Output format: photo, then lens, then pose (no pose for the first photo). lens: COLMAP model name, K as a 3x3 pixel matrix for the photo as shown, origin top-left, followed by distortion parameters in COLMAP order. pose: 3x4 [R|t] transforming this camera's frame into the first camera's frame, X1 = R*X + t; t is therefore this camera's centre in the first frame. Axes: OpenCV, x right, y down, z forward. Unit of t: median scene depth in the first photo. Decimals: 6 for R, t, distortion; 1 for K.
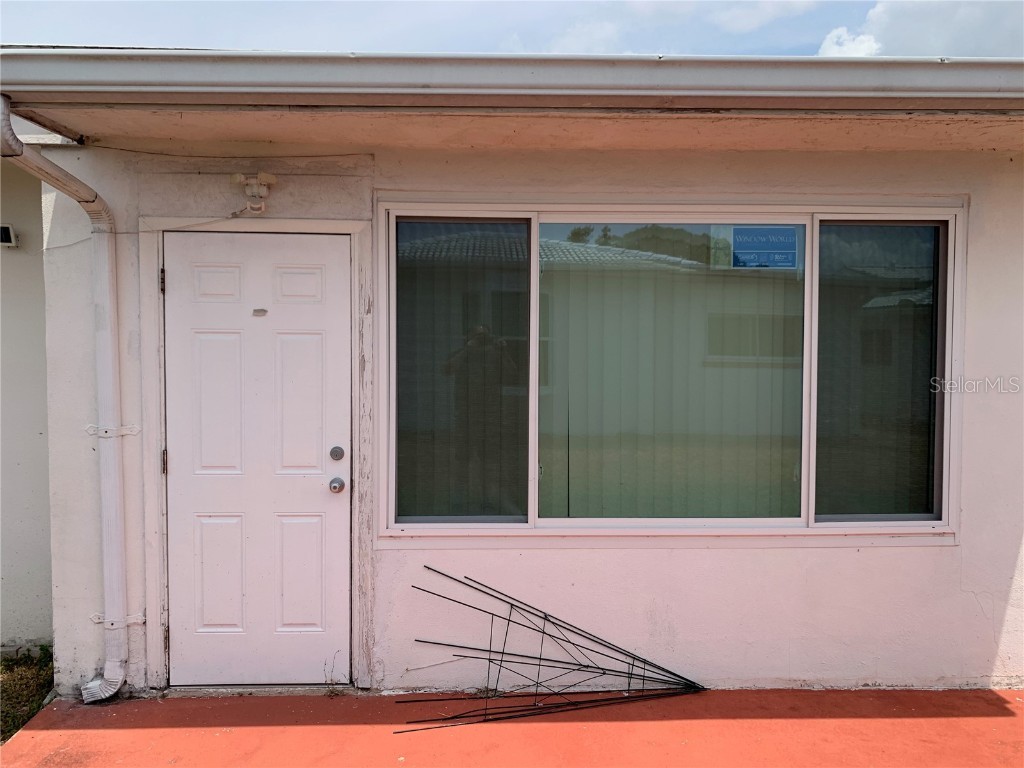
lens RADIAL K [[774.3, 0, 512.0], [0, 774.3, 384.0], [0, 0, 1]] dist [0.054395, -0.083035]
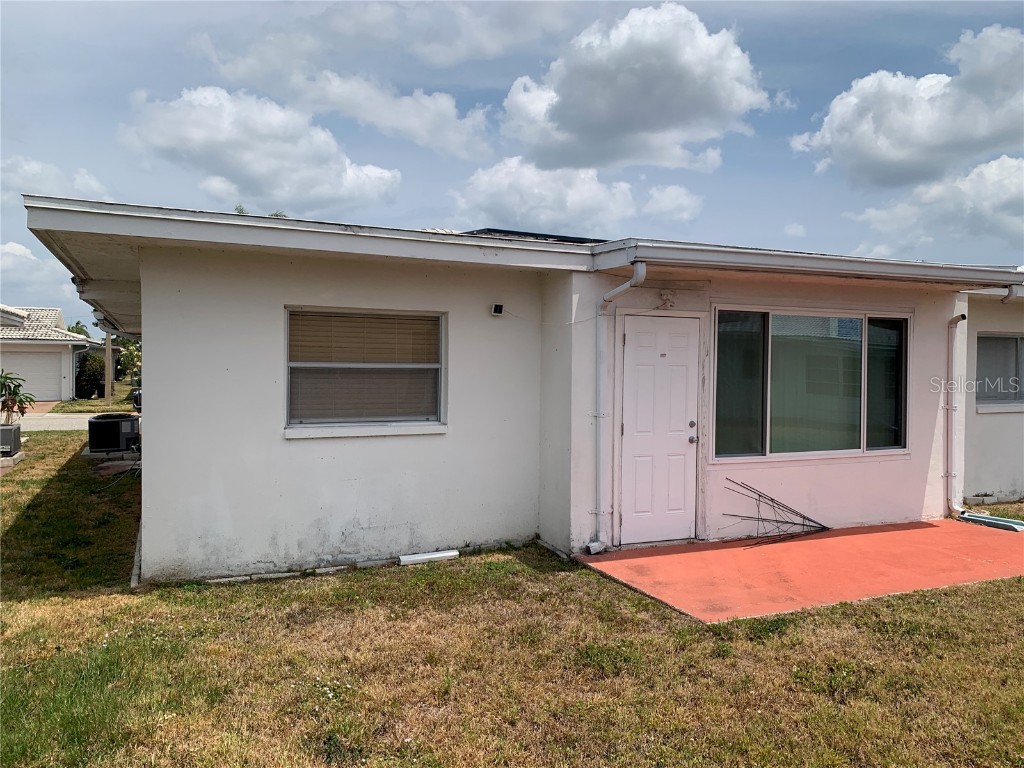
lens RADIAL K [[774.3, 0, 512.0], [0, 774.3, 384.0], [0, 0, 1]] dist [0.054395, -0.083035]
pose [[0.927193, -0.003188, 0.374570, -1.421927], [0.010813, 0.999775, -0.018257, 0.015277], [-0.374428, 0.020978, 0.927019, -0.716625]]
